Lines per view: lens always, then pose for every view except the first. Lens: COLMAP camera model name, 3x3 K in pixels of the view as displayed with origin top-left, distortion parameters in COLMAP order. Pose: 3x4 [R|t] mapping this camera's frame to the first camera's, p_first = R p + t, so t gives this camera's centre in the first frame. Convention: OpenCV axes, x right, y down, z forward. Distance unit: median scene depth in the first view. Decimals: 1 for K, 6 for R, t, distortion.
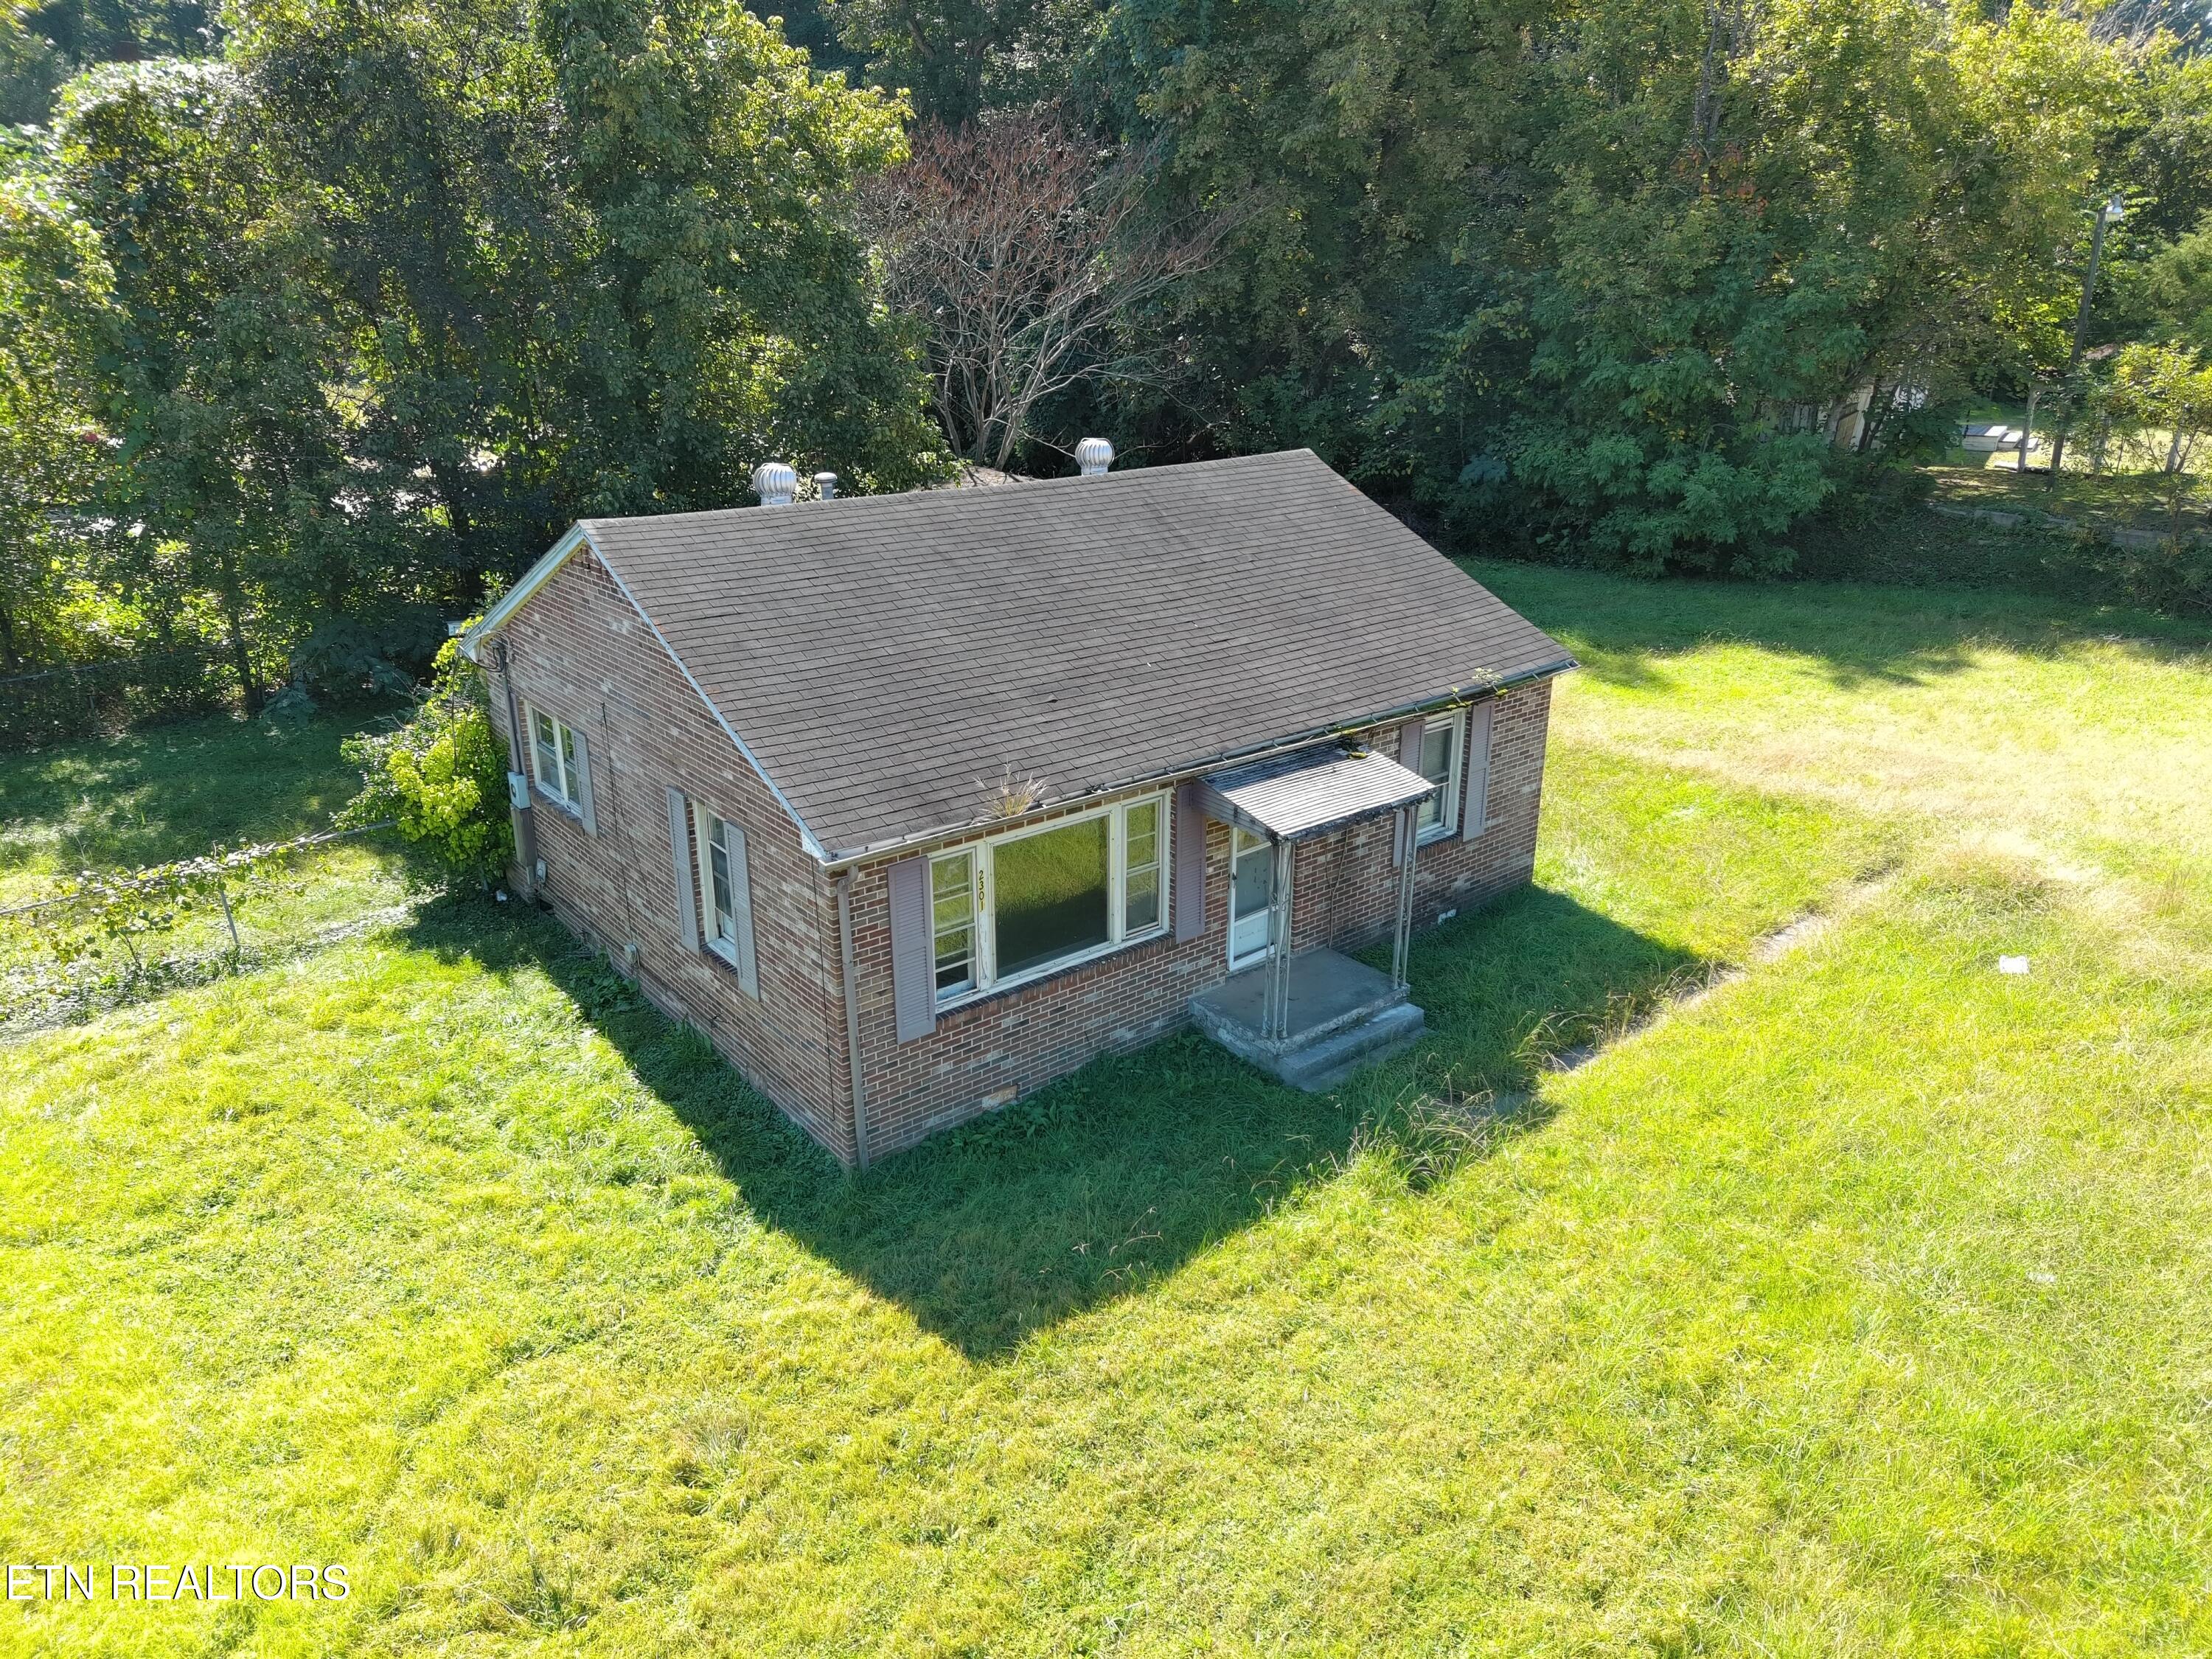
lens RADIAL K [[1505.9, 0, 1107.4], [0, 1505.9, 825.0], [0, 0, 1]] dist [0.027207, -0.023962]
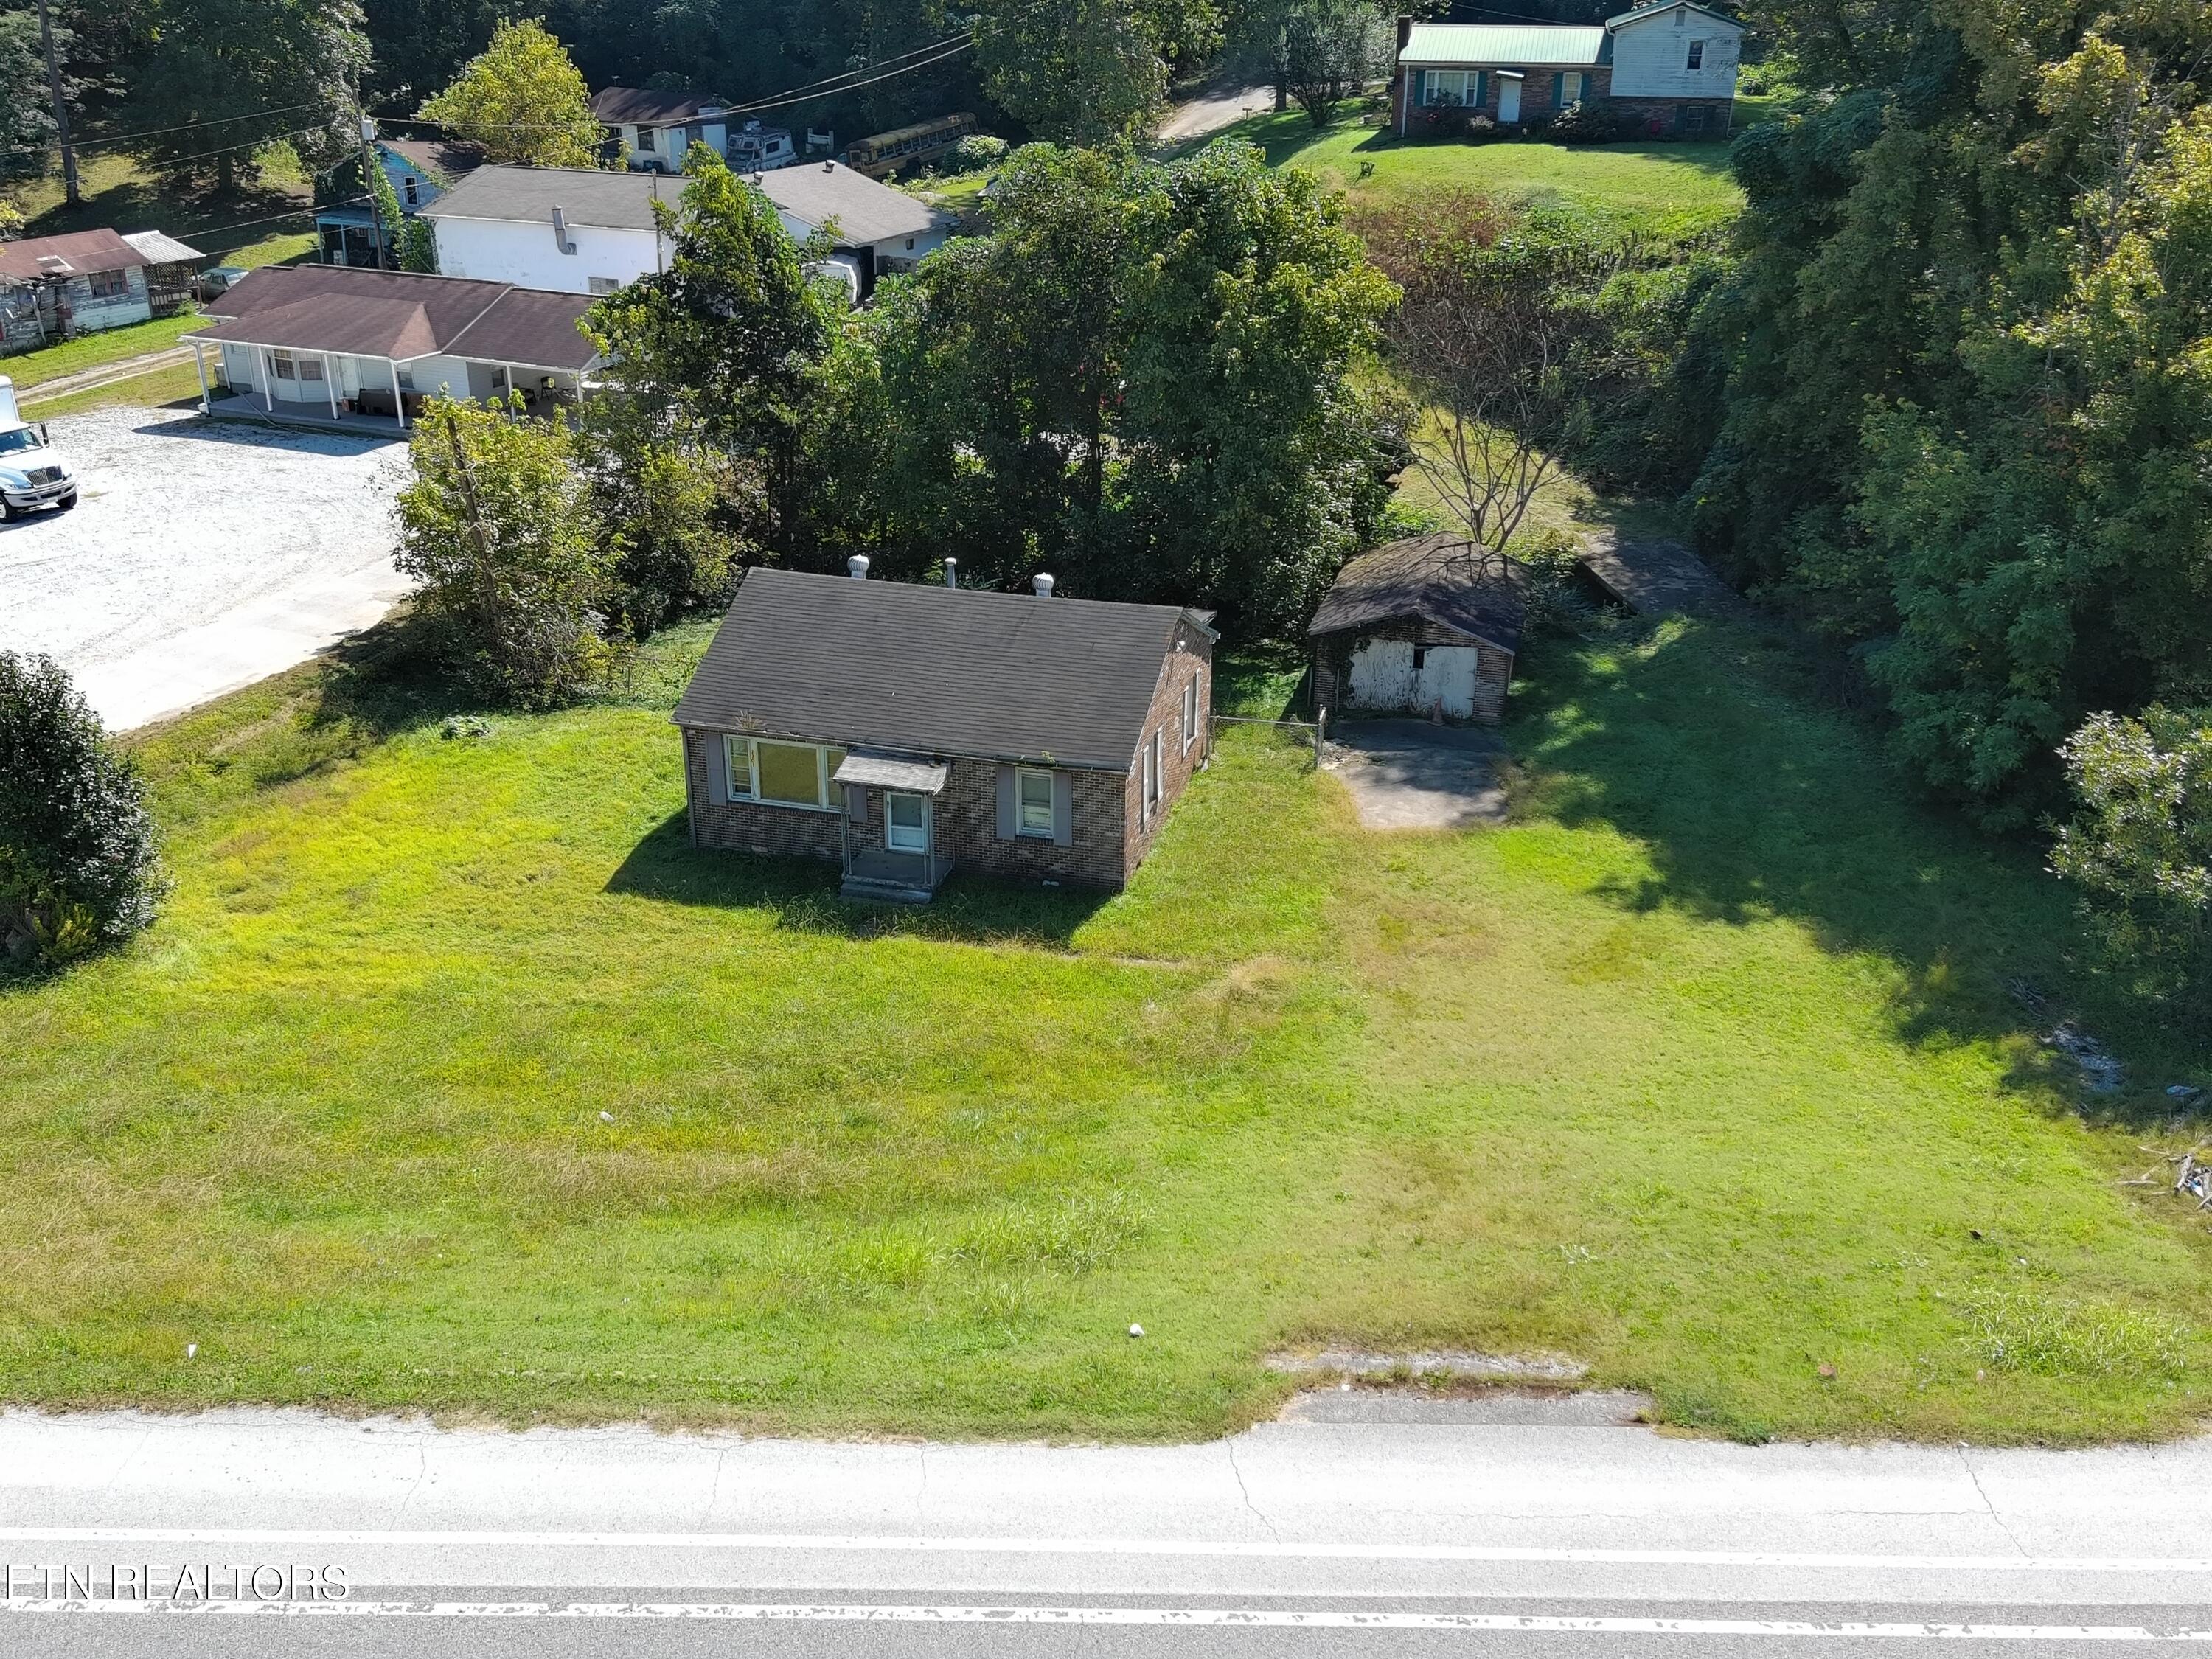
lens RADIAL K [[1987.9, 0, 1106.0], [0, 1987.9, 829.5], [0, 0, 1]] dist [0.002286, 0.027028]
pose [[0.588452, 0.332351, -0.737066, 2.360649], [-0.290754, 0.937611, 0.190649, -0.556379], [0.754444, 0.102117, 0.648372, -0.558744]]
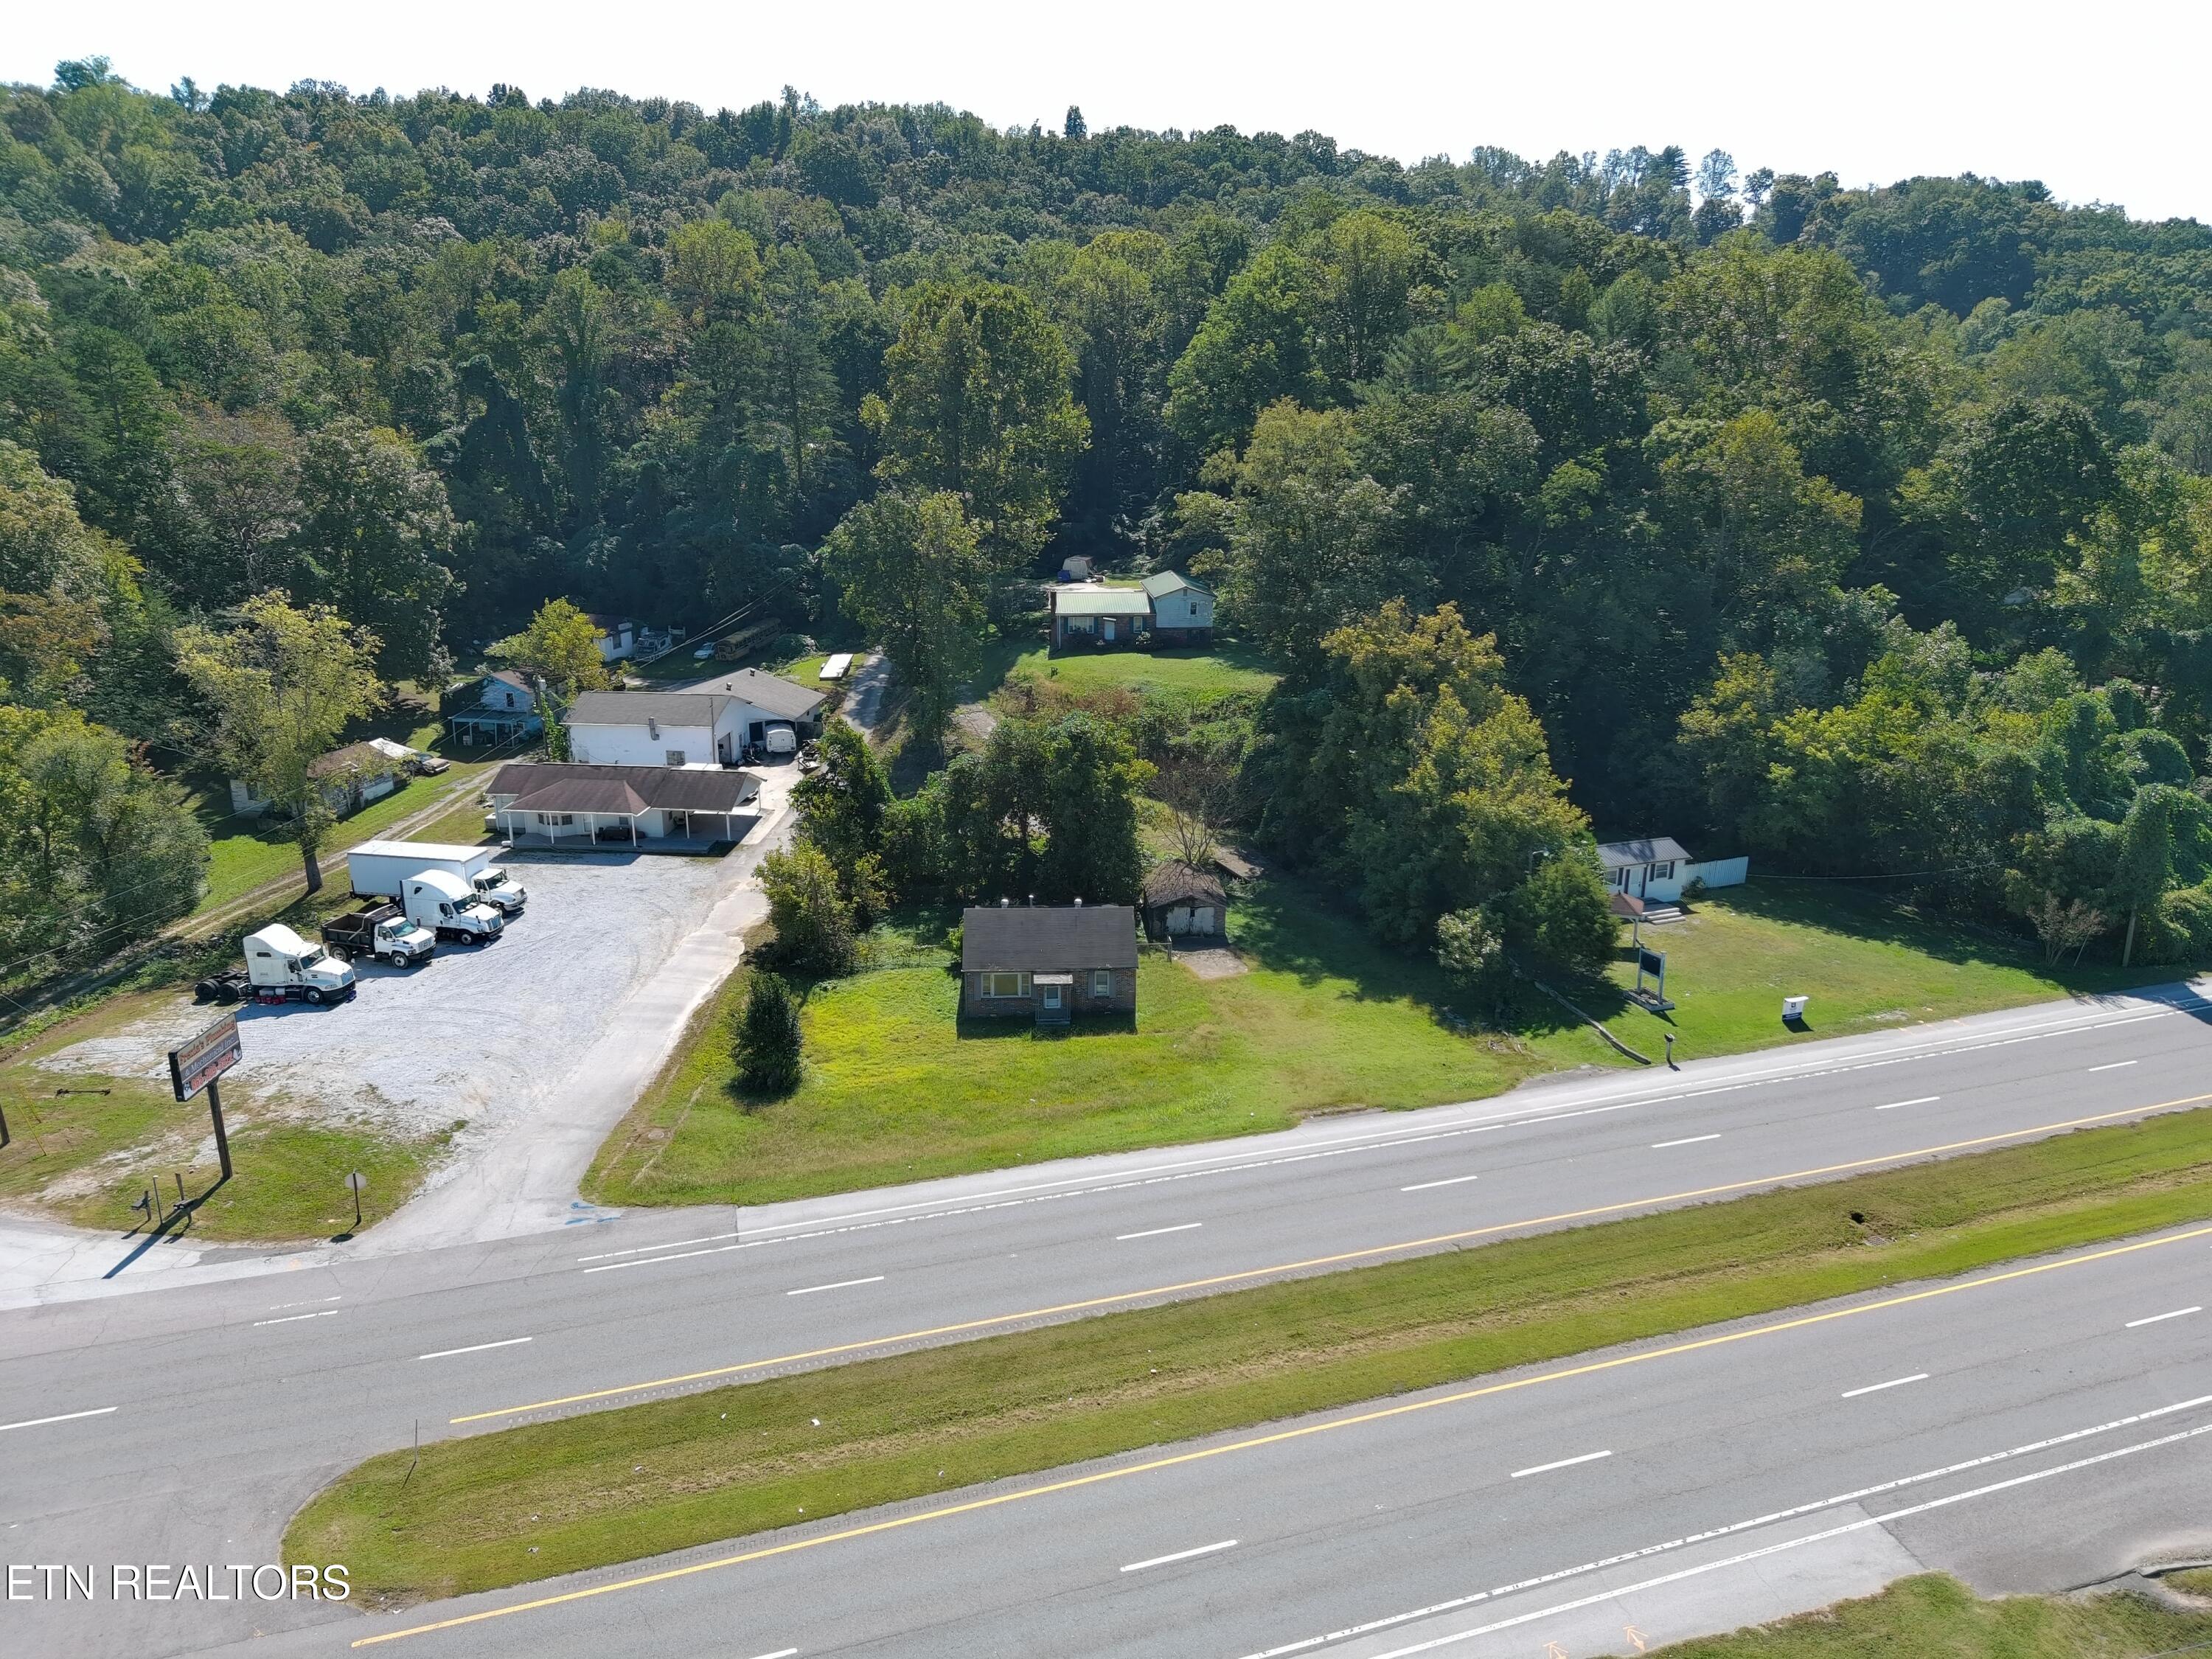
lens RADIAL K [[1505.9, 0, 1107.4], [0, 1505.9, 825.0], [0, 0, 1]] dist [0.027207, -0.023962]
pose [[0.811003, 0.174980, -0.558262, 3.396643], [-0.211395, 0.977400, -0.000746, -0.633849], [0.545515, 0.118619, 0.829665, -3.714515]]
